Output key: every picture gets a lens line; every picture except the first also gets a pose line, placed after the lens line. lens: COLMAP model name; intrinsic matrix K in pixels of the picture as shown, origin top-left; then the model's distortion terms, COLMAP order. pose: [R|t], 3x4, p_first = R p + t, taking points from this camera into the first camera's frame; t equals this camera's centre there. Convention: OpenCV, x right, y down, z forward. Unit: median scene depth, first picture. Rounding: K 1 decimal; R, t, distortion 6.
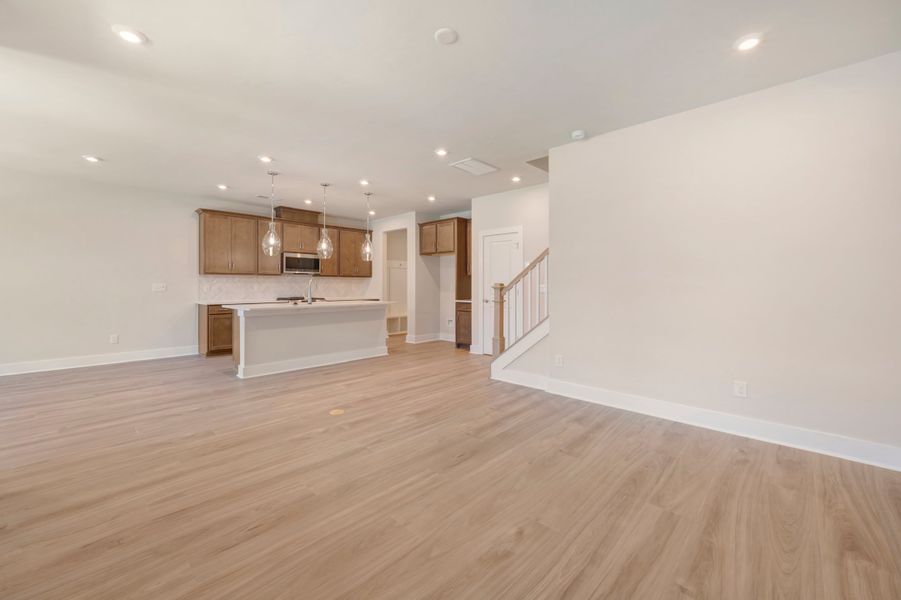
lens RADIAL K [[362.1, 0, 457.6], [0, 362.1, 287.9], [0, 0, 1]] dist [-0.003448, 0.000183]
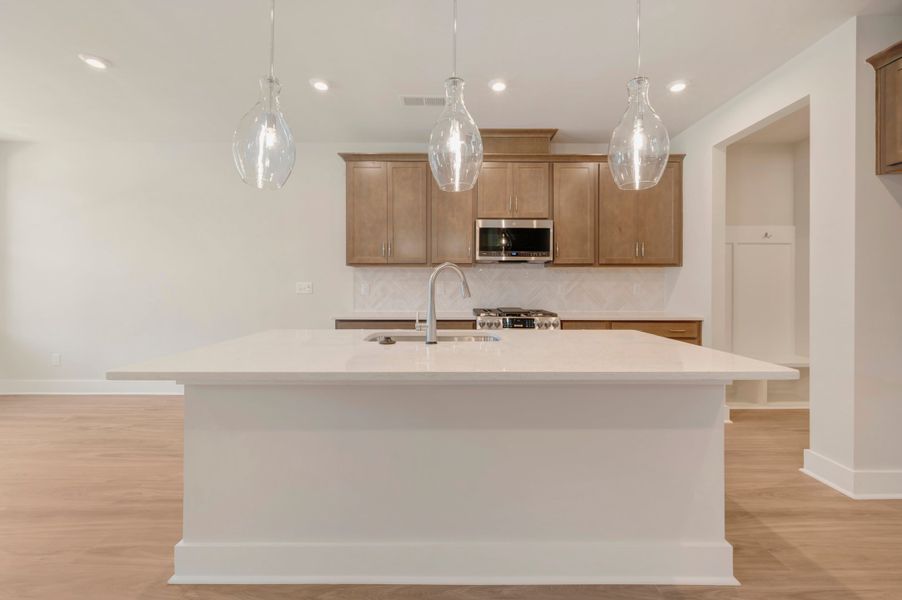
lens RADIAL K [[362.5, 0, 451.4], [0, 362.5, 285.9], [0, 0, 1]] dist [-0.003448, 0.000183]
pose [[0.669606, 0.002092, -0.742714, -0.143516], [-0.006697, 0.999972, -0.003222, -0.003770], [0.742687, 0.007131, 0.669601, 0.717180]]
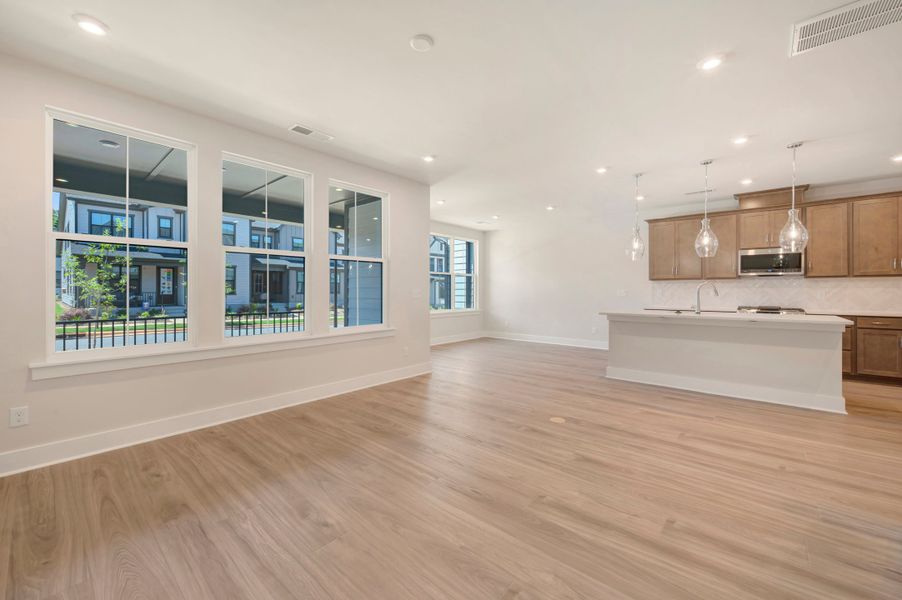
lens RADIAL K [[362.5, 0, 455.1], [0, 362.5, 292.0], [0, 0, 1]] dist [-0.003448, 0.000183]
pose [[0.035101, 0.002589, -0.999380, 0.350669], [-0.005764, 0.999981, 0.002388, -0.002668], [0.999367, 0.005677, 0.035116, 0.376873]]
